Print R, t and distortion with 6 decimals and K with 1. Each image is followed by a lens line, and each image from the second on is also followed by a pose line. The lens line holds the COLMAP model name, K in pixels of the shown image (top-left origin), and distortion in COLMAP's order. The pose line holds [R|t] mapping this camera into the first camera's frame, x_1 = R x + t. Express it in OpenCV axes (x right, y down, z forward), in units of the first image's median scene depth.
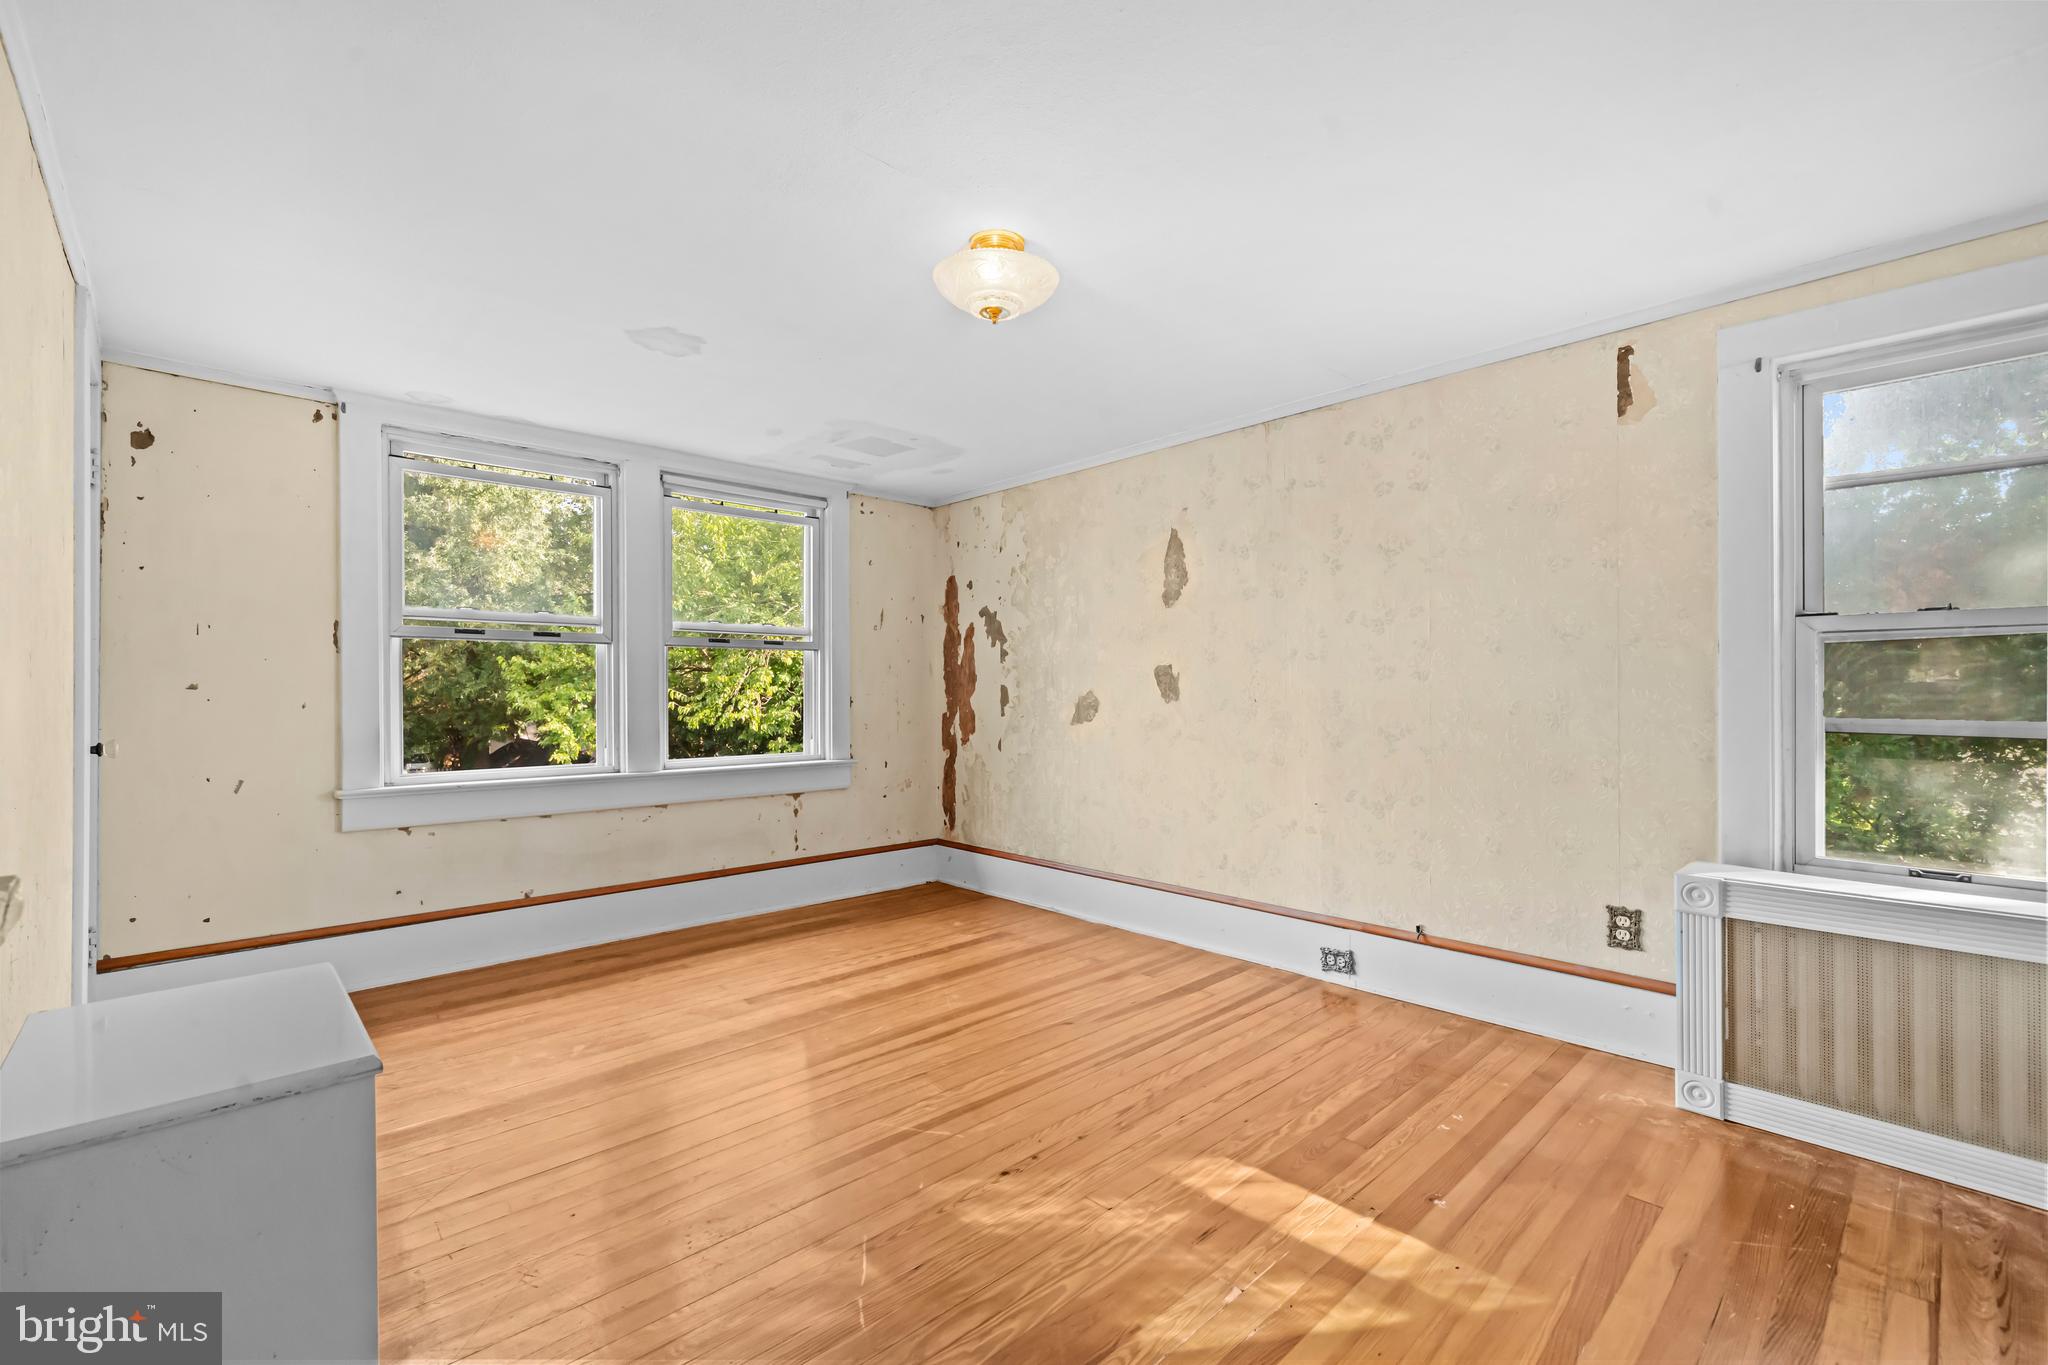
lens RADIAL K [[877.5, 0, 1022.5], [0, 877.5, 683.7], [0, 0, 1]] dist [-0.001937, -0.000162]
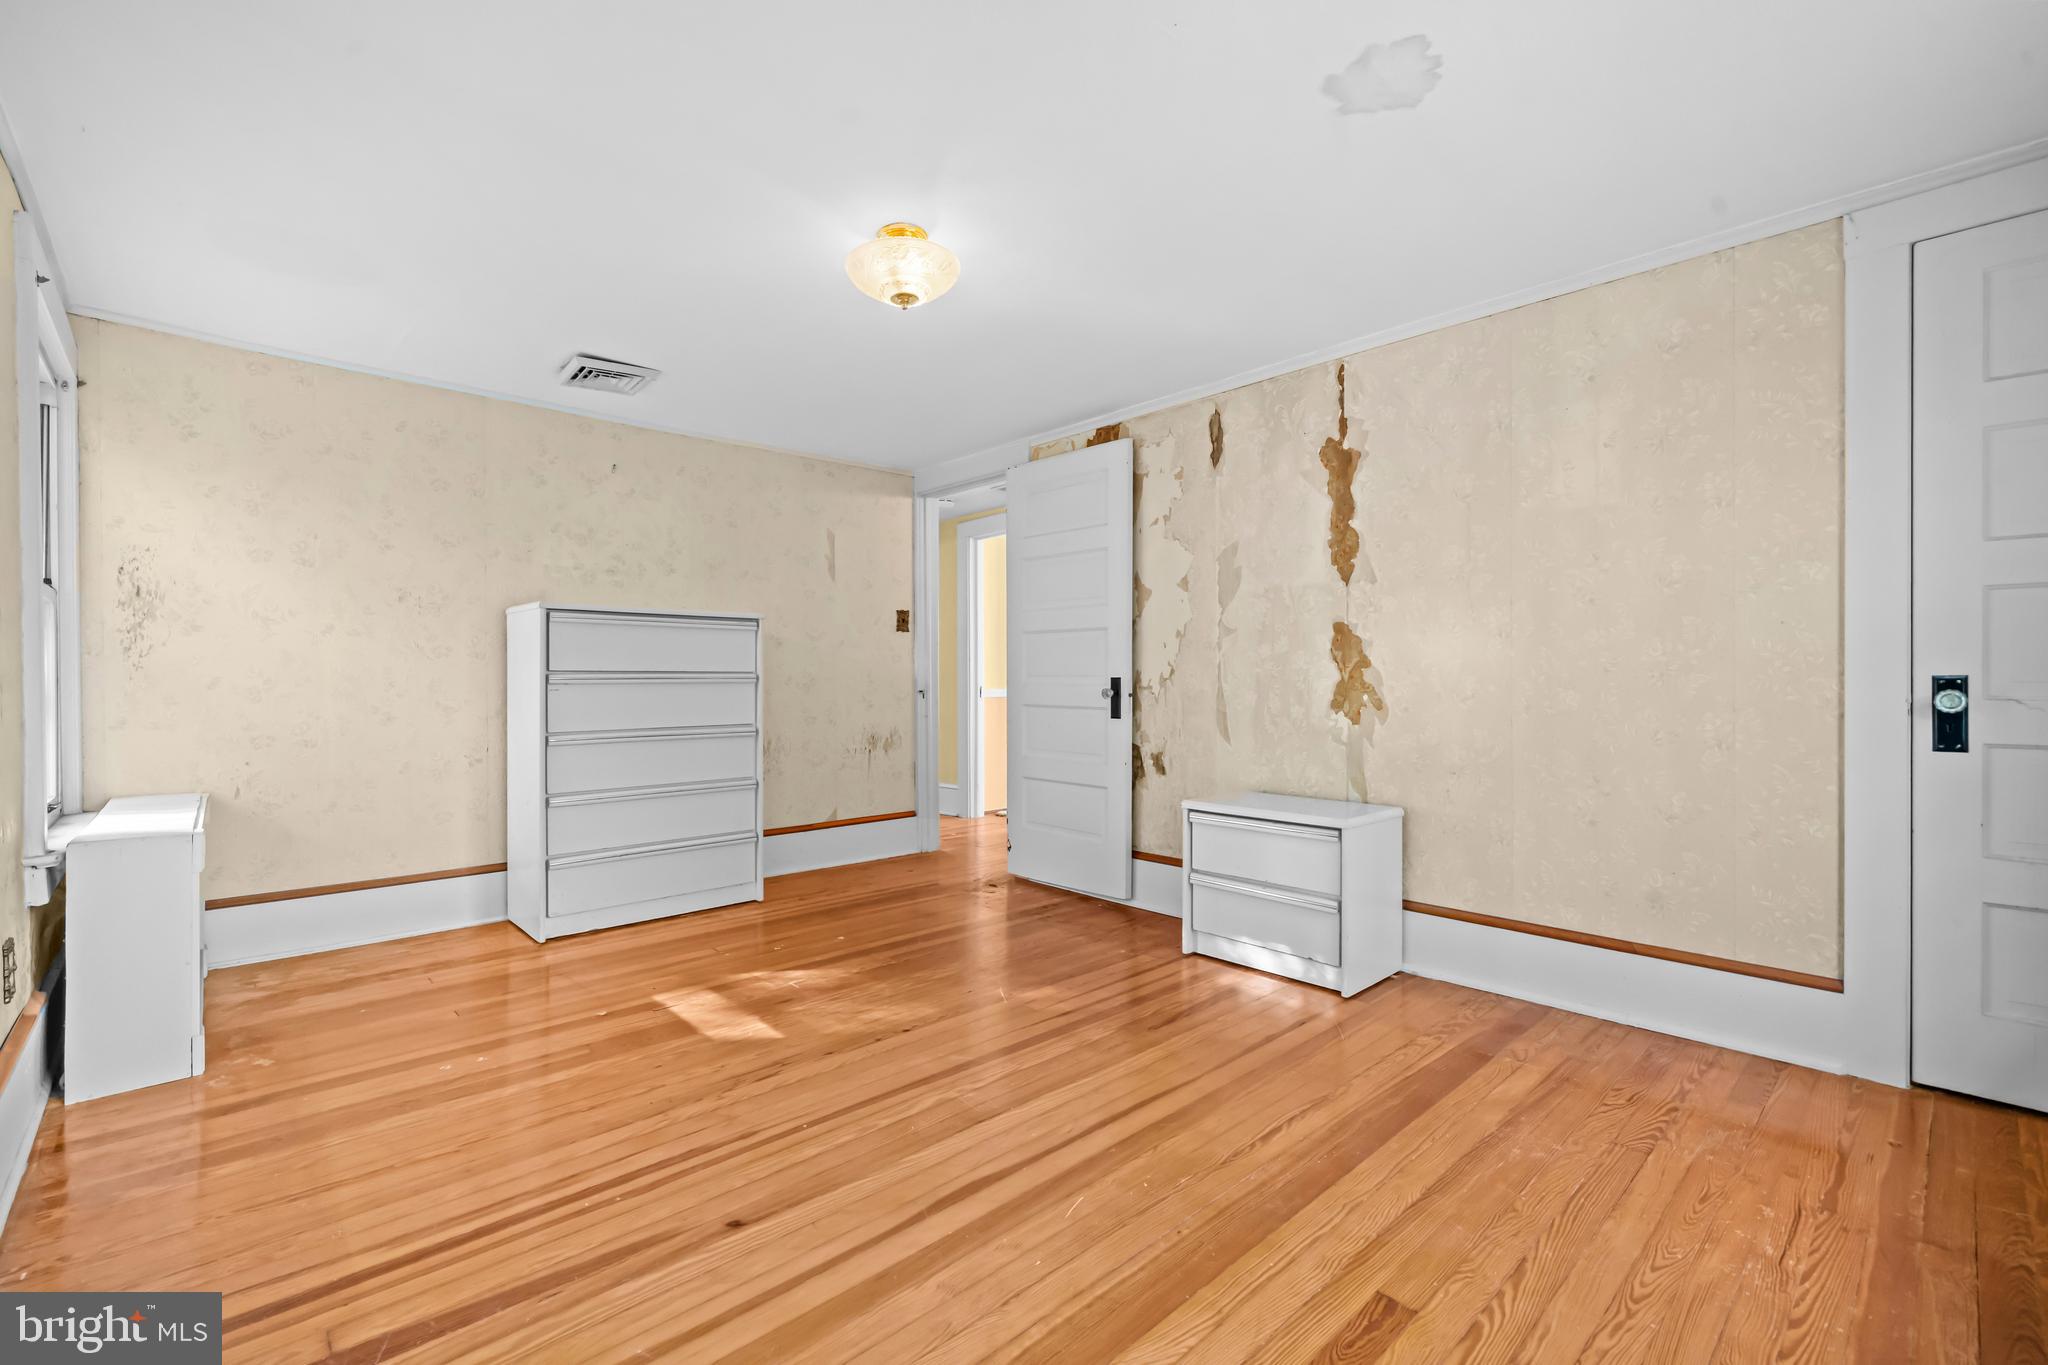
lens RADIAL K [[877.5, 0, 1024.7], [0, 877.5, 678.5], [0, 0, 1]] dist [-0.001937, -0.000162]
pose [[-0.999922, 0.006127, 0.010853, -0.191751], [0.006142, 0.999980, 0.001328, 0.054829], [-0.010844, 0.001395, -0.999940, 2.109573]]
